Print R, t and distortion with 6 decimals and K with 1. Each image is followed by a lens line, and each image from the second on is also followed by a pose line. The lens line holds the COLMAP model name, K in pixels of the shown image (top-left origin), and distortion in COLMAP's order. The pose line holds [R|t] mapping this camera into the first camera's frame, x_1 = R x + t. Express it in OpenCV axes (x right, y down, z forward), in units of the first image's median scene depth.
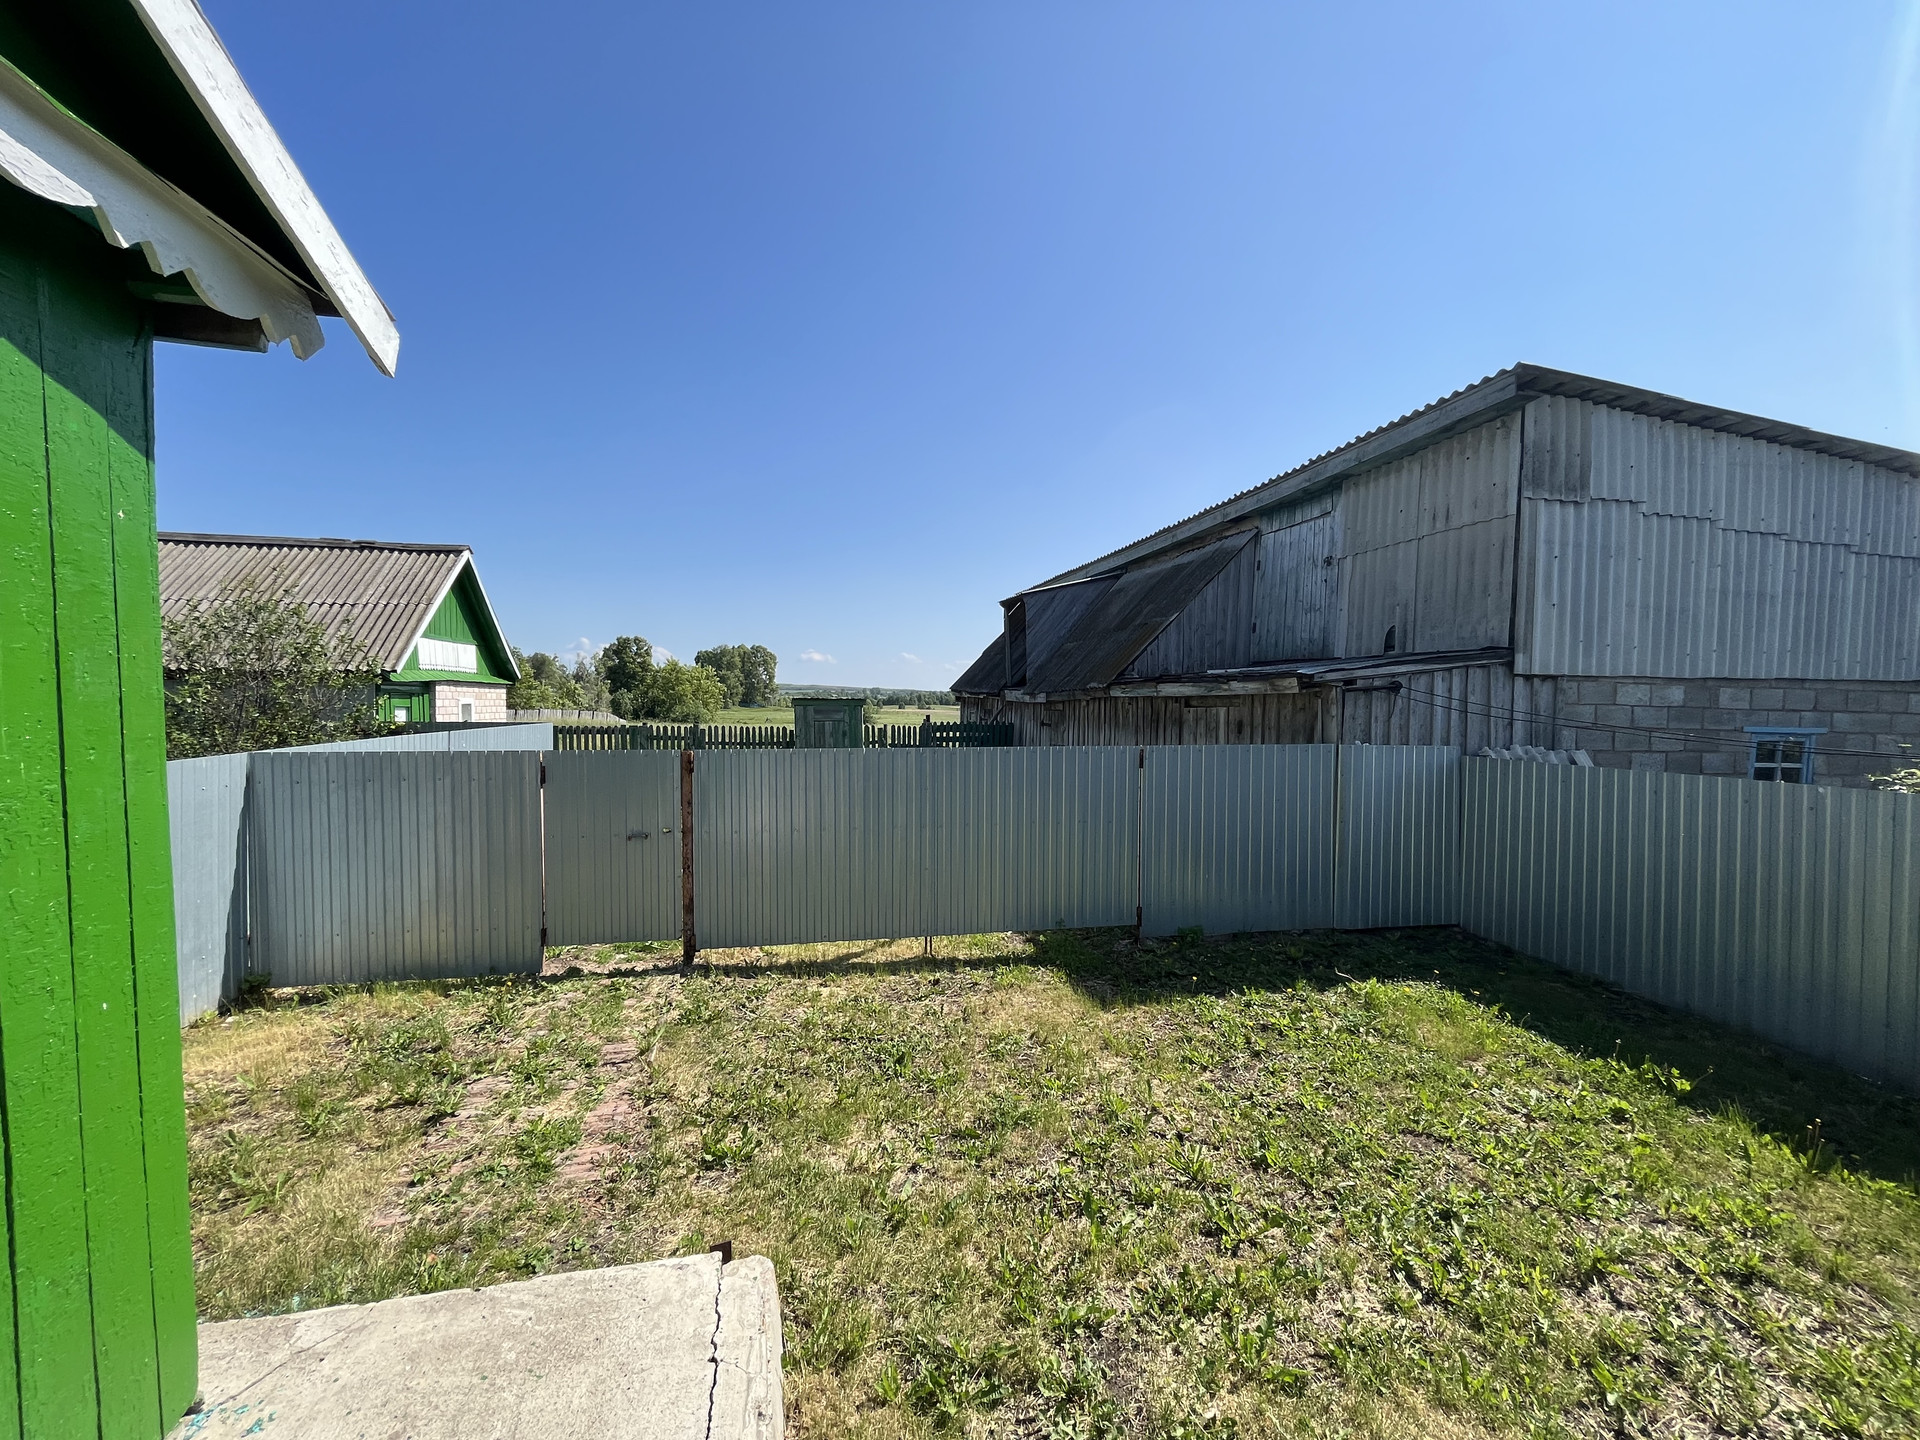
lens RADIAL K [[777.8, 0, 953.8], [0, 777.8, 729.1], [0, 0, 1]] dist [-0.002457, -0.000074]
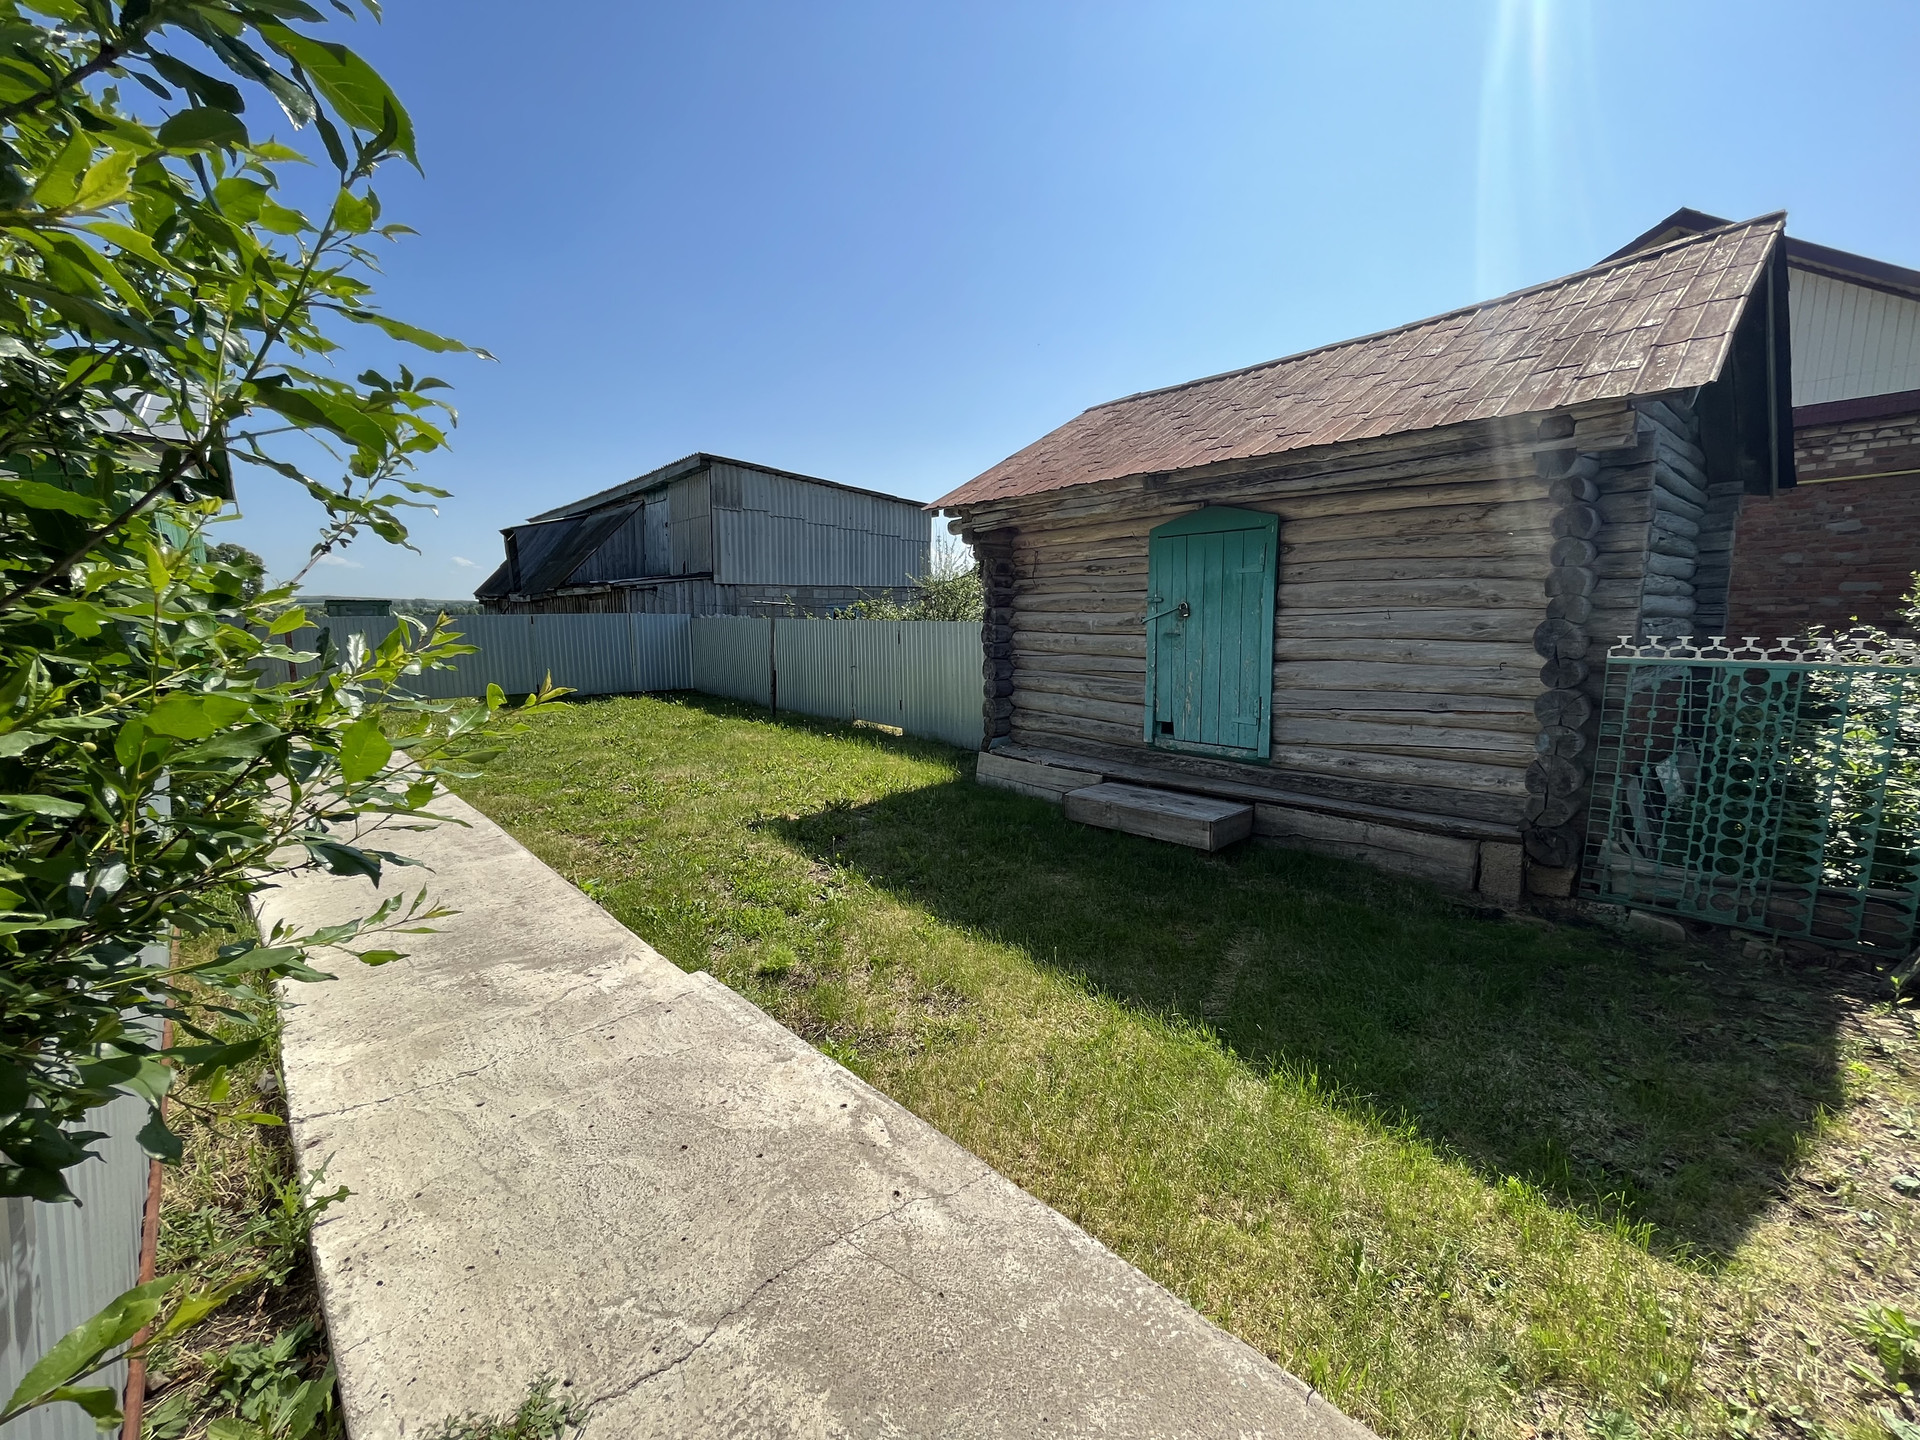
lens RADIAL K [[777.8, 0, 953.8], [0, 777.8, 729.1], [0, 0, 1]] dist [-0.002457, -0.000074]
pose [[0.879742, -0.084836, 0.467822, 0.105663], [0.030882, 0.992070, 0.121830, 0.052280], [-0.474448, -0.092731, 0.875386, -0.736052]]
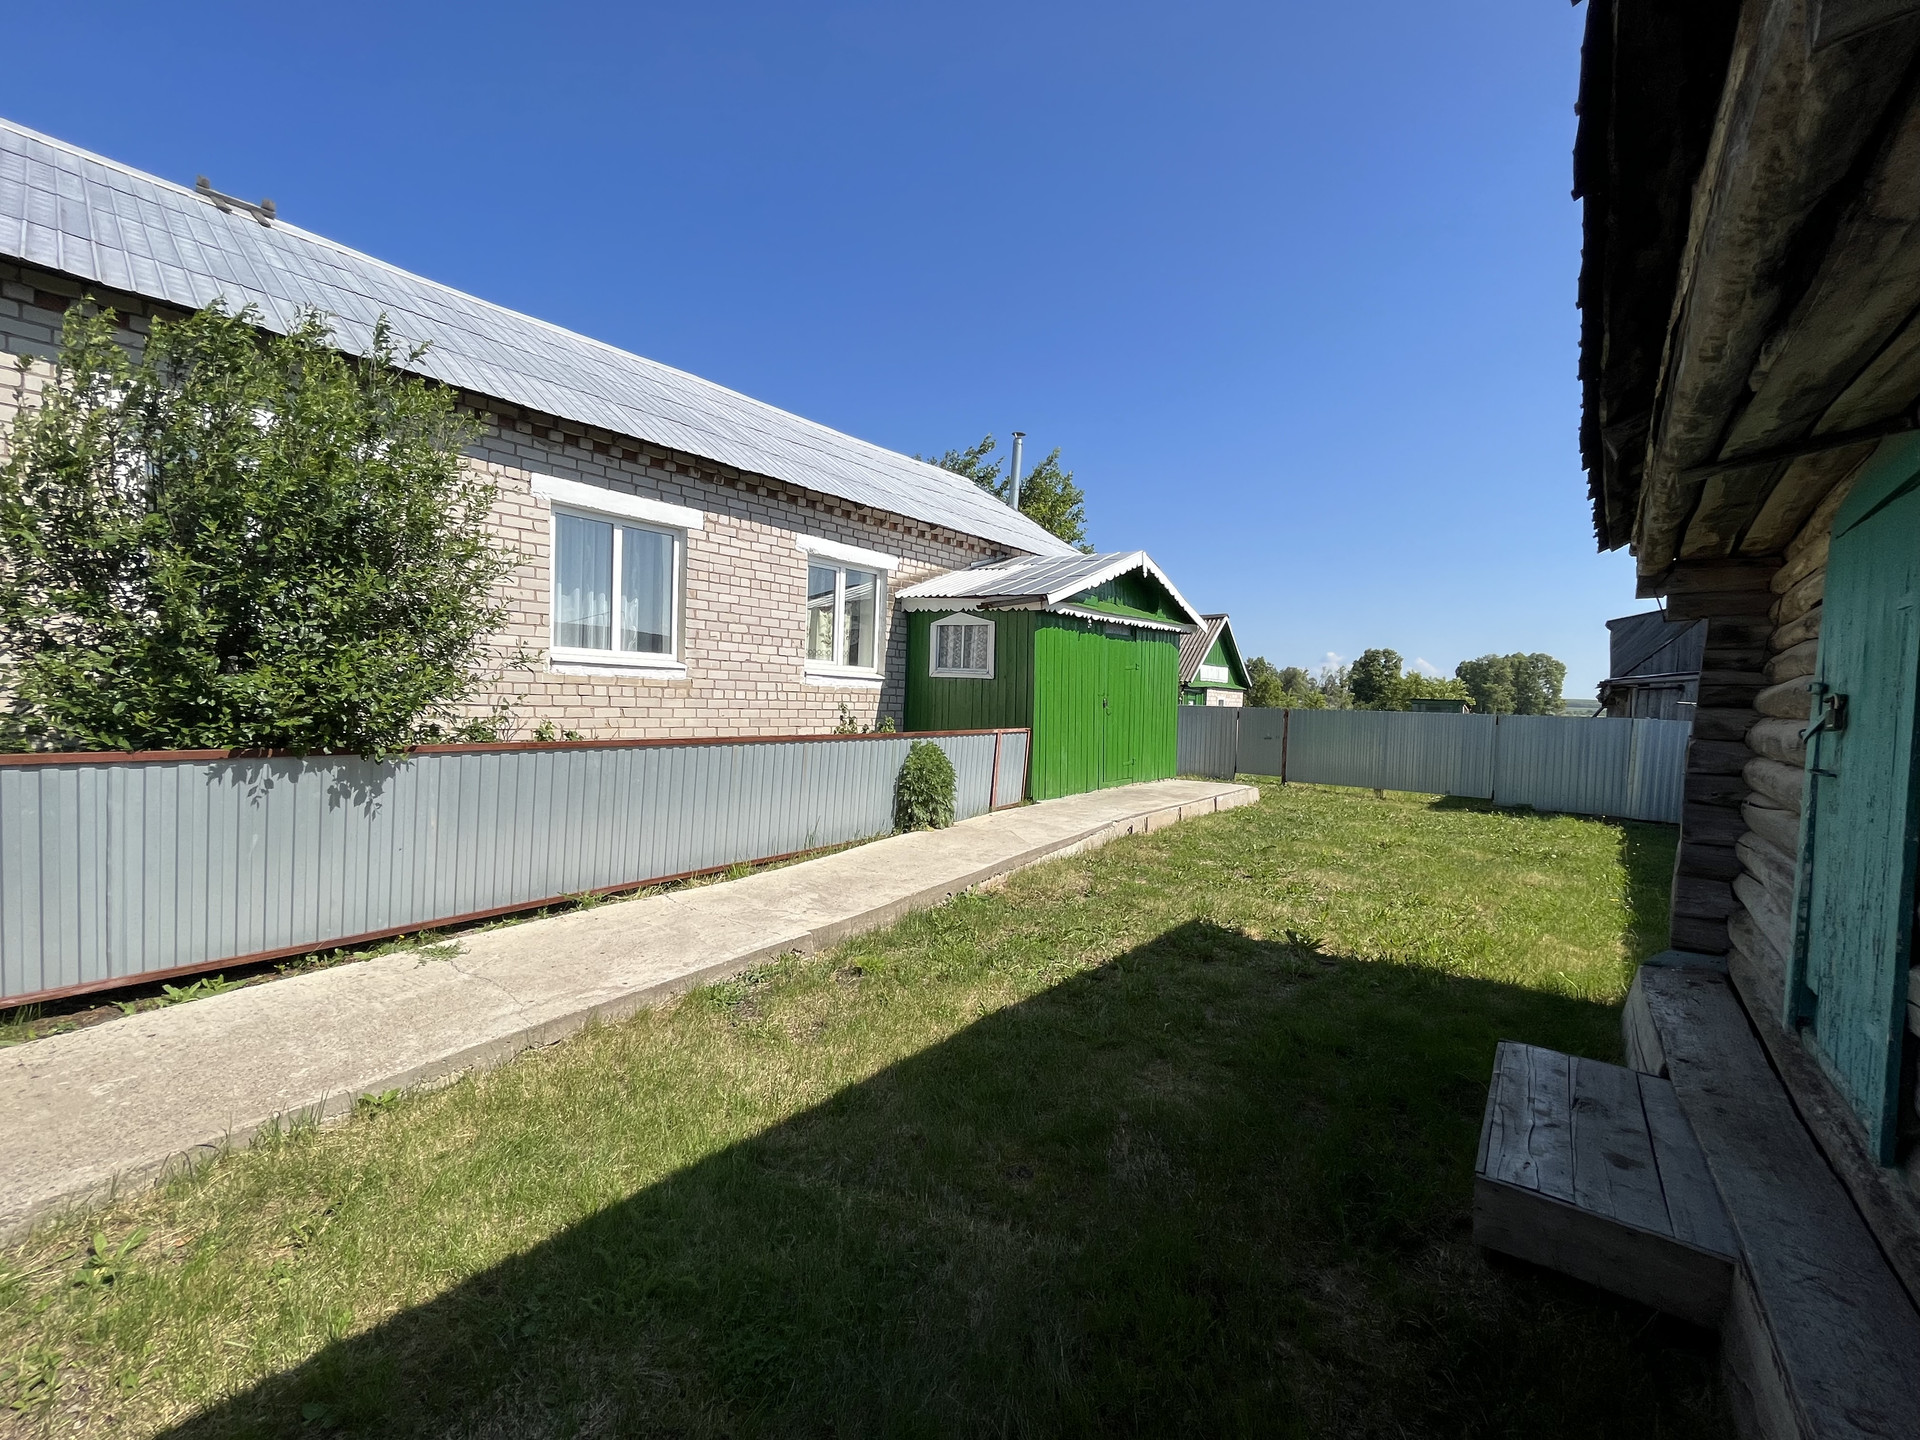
lens RADIAL K [[777.8, 0, 953.8], [0, 777.8, 729.1], [0, 0, 1]] dist [-0.002457, -0.000074]
pose [[0.623569, 0.043535, -0.780555, 0.434343], [-0.056805, 0.998332, 0.010302, 0.056174], [0.779702, 0.037915, 0.625002, -0.667216]]
